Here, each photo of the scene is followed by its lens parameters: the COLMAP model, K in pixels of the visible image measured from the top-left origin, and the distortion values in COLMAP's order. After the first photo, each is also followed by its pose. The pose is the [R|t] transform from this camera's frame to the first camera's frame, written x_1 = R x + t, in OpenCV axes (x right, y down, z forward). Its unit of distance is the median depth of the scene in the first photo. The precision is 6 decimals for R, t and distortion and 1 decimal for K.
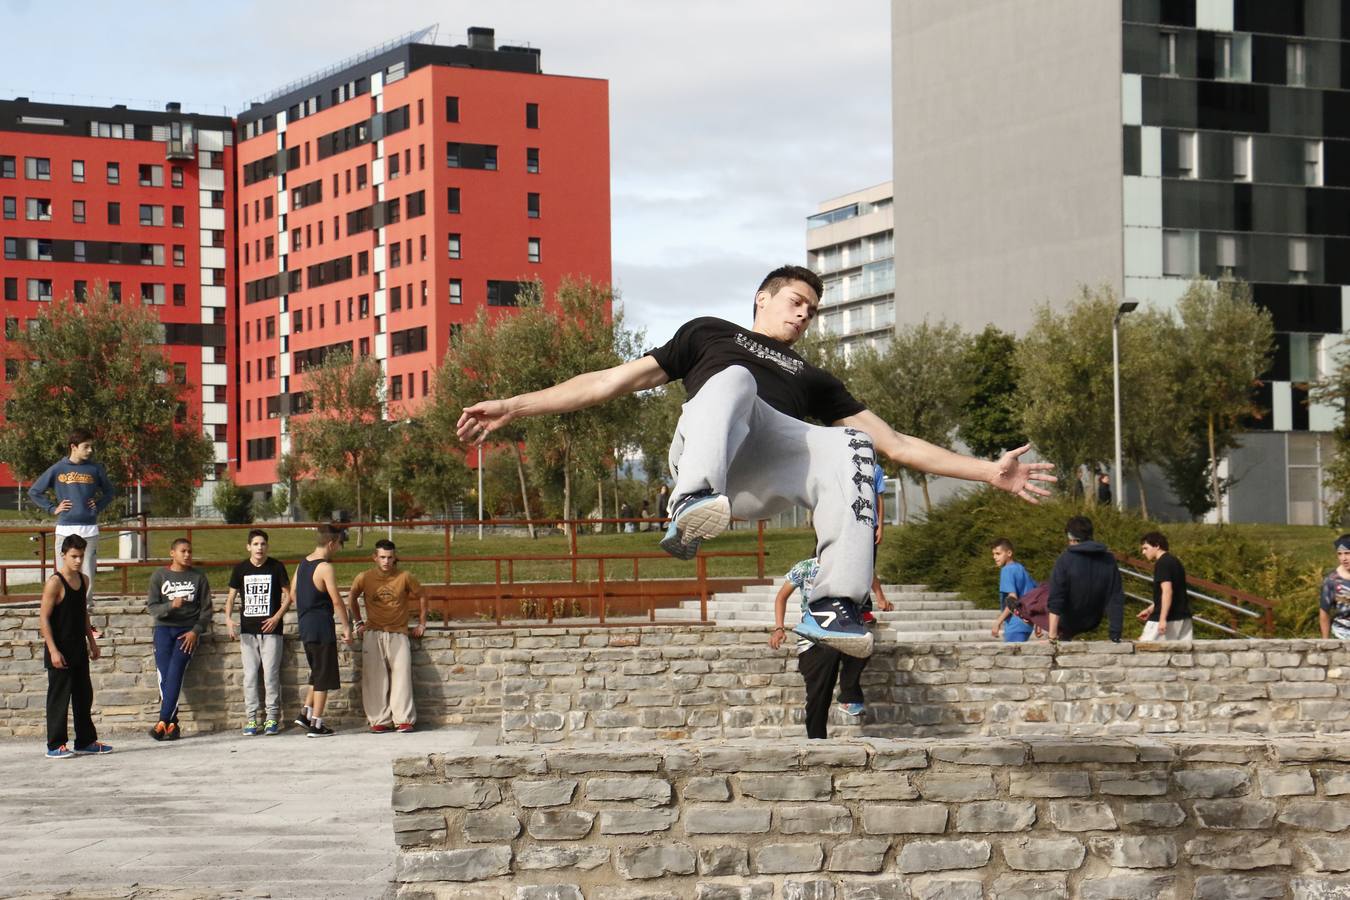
lens RADIAL K [[2937.6, 0, 675.0], [0, 2937.6, 450.0], [0, 0, 1]] dist [0.320965, 0.474024]
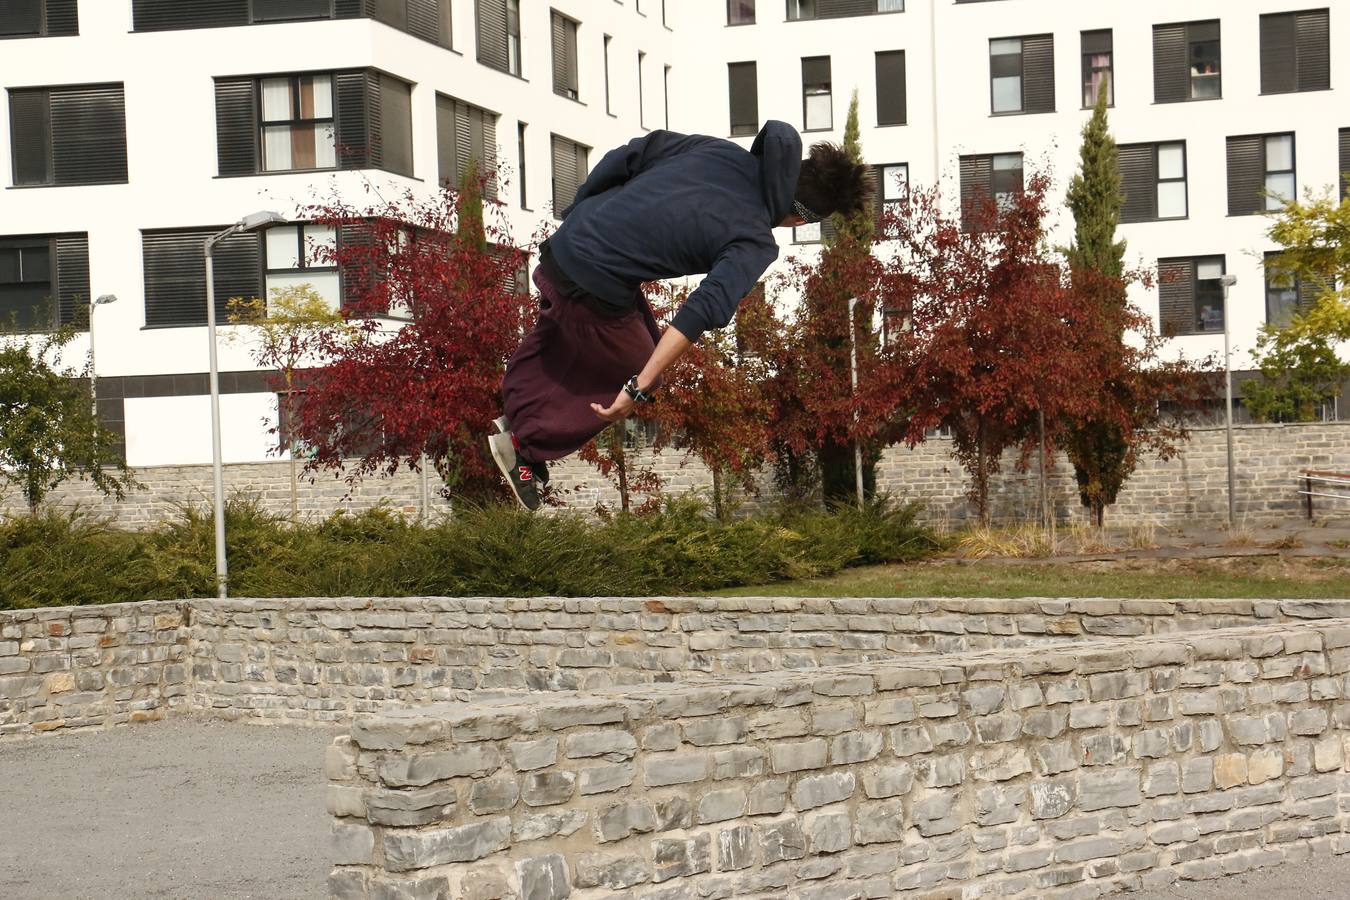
lens RADIAL K [[2958.2, 0, 671.1], [0, 2958.2, 448.6], [0, 0, 1]] dist [0.338137, 0.387935]
pose [[0.698274, 0.007404, 0.715792, -0.342548], [-0.005101, 0.999973, -0.005367, 0.015454], [-0.715812, 0.000096, 0.698293, 0.183604]]
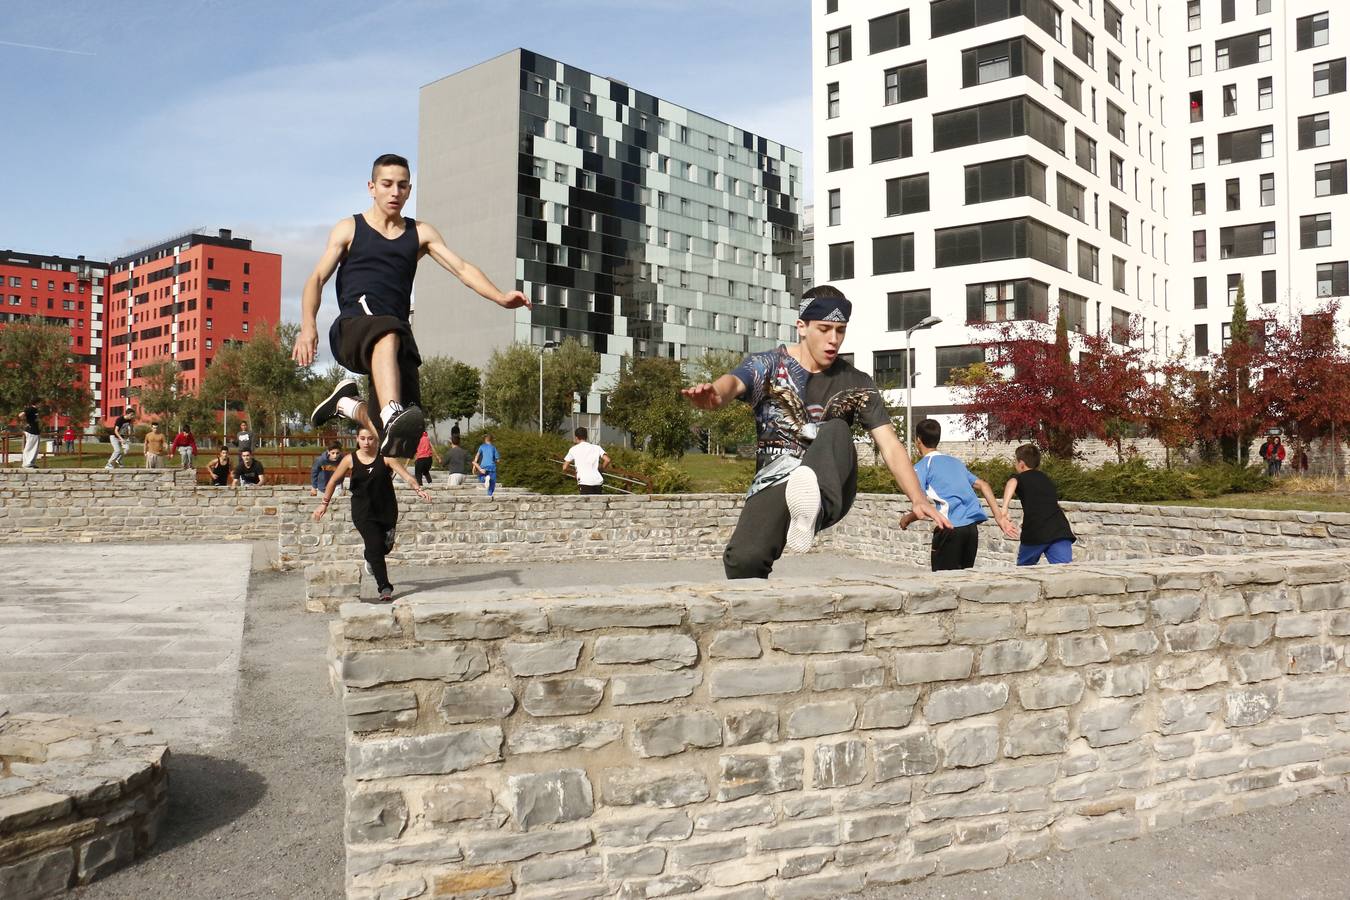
lens RADIAL K [[1096.4, 0, 676.3], [0, 1096.4, 458.3], [0, 0, 1]] dist [-0.188577, 0.158847]
pose [[0.938457, 0.021025, 0.344757, -0.057955], [-0.029020, 0.999416, 0.018045, 0.030593], [-0.344176, -0.026940, 0.938519, 0.379786]]
